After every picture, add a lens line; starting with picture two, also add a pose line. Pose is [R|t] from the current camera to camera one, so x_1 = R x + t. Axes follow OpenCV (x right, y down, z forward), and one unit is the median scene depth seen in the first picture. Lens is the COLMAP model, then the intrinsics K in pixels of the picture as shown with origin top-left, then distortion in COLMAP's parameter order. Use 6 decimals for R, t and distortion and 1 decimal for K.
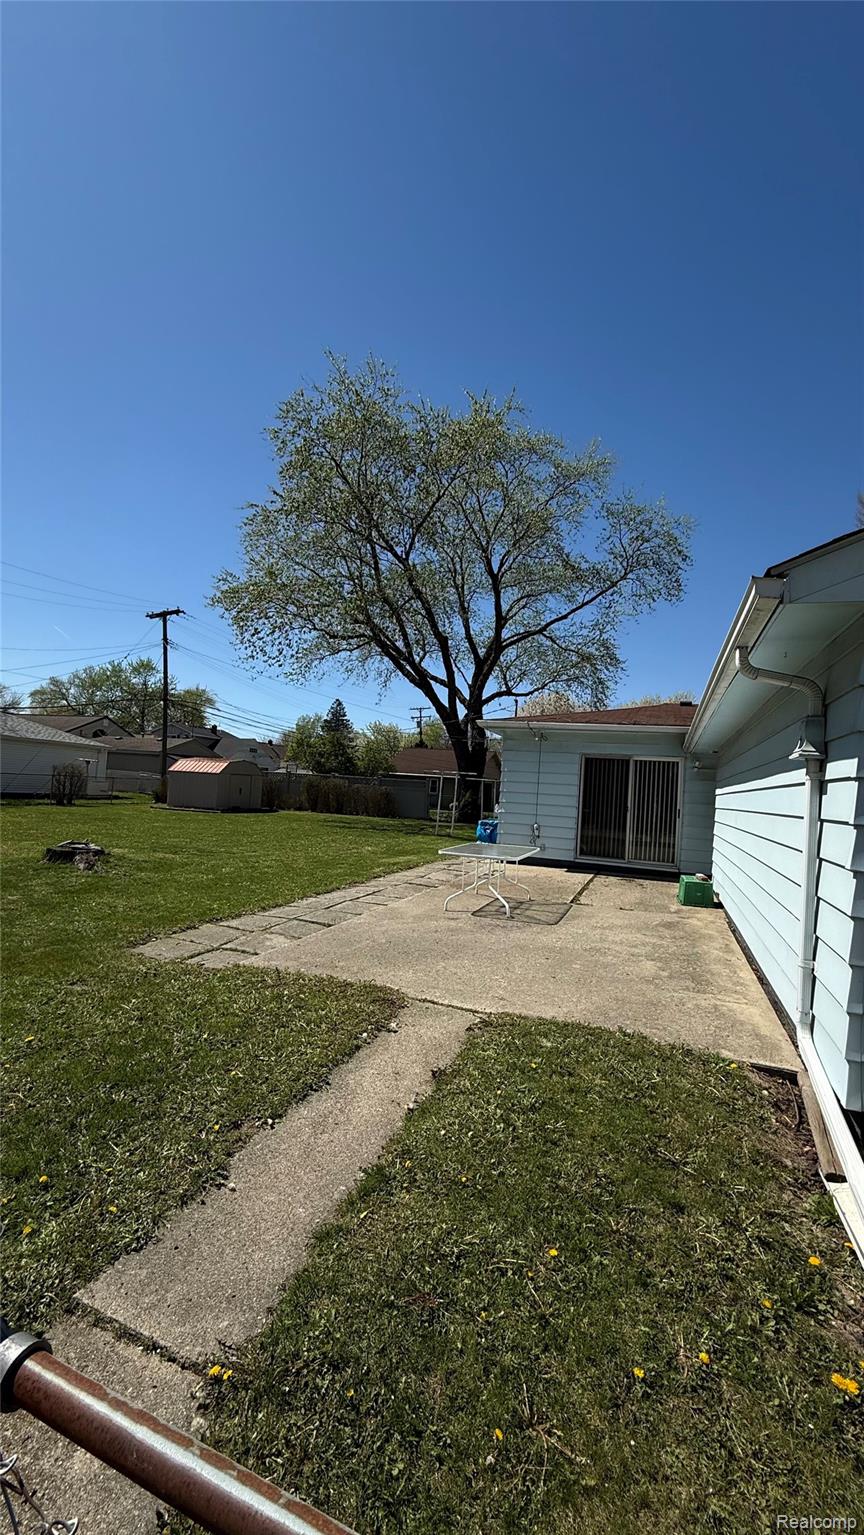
lens RADIAL K [[608.6, 0, 427.2], [0, 608.6, 762.1], [0, 0, 1]] dist [-0.001178, -0.000458]
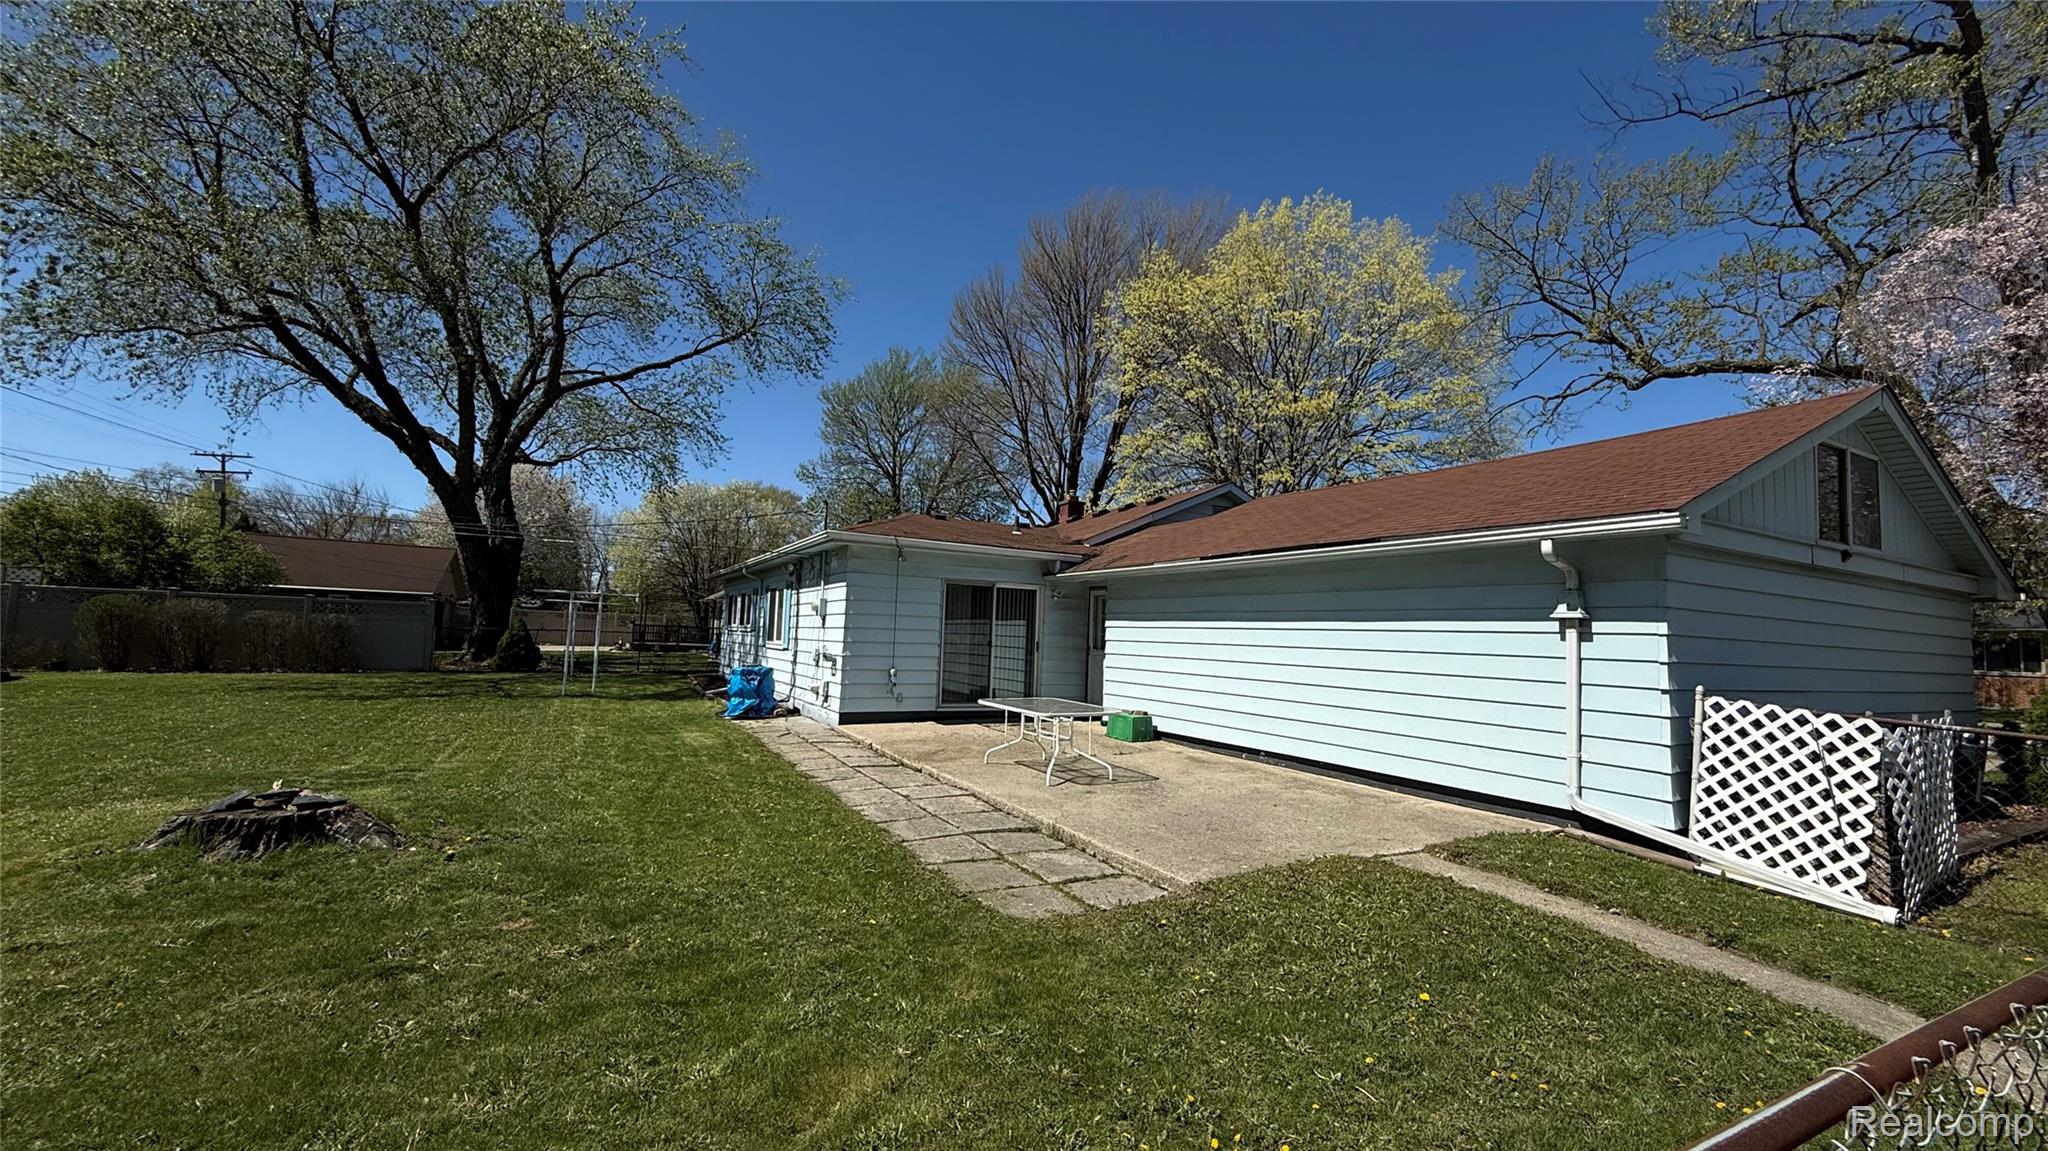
lens RADIAL K [[811.9, 0, 1019.5], [0, 811.9, 576.1], [0, 0, 1]] dist [-0.001178, -0.000458]
pose [[0.655518, 0.017831, 0.754969, -0.498073], [-0.026949, 0.999637, -0.000211, -0.019963], [-0.754698, -0.020207, 0.655761, 0.201245]]
